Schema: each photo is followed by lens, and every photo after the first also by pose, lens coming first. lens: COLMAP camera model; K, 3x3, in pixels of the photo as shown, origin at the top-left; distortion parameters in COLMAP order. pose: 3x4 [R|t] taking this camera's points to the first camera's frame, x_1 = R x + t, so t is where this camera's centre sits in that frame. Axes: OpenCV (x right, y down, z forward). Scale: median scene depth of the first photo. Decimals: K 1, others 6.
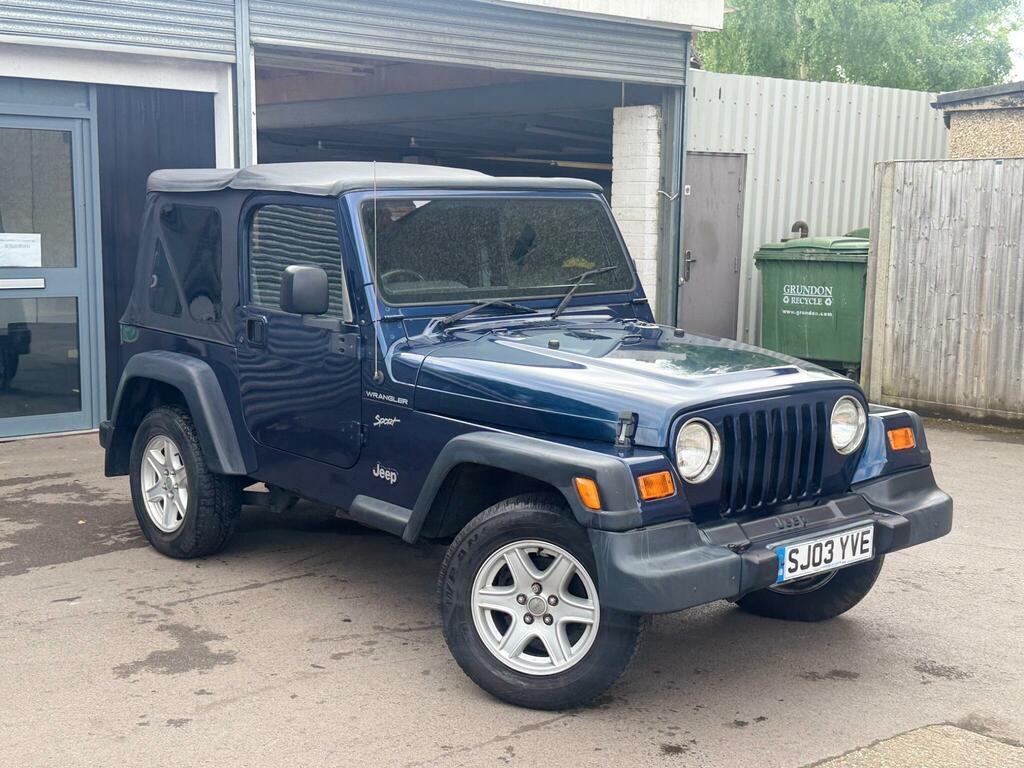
lens RADIAL K [[1365.6, 0, 508.5], [0, 1365.6, 387.9], [0, 0, 1]] dist [0.104899, 0.000000]
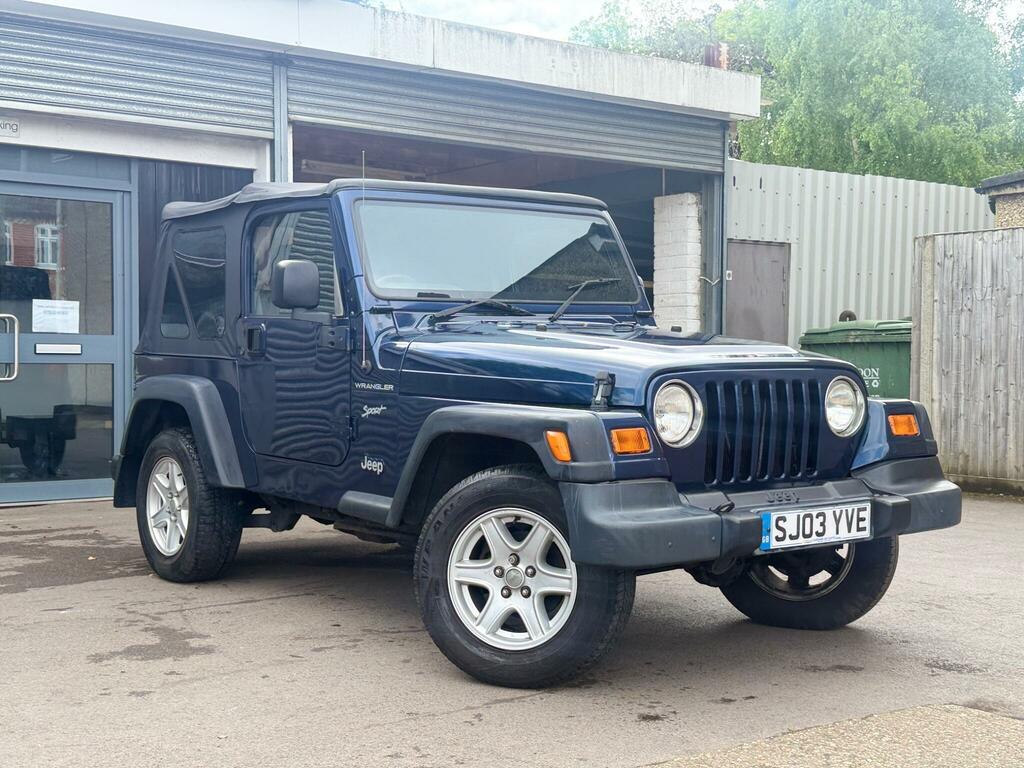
lens RADIAL K [[1365.6, 0, 509.9], [0, 1365.6, 383.4], [0, 0, 1]] dist [0.104899, 0.000000]
pose [[0.998445, -0.006518, -0.055356, 0.061344], [0.000137, 0.993423, -0.114498, 0.113912], [0.055738, 0.114312, 0.991880, 0.024890]]
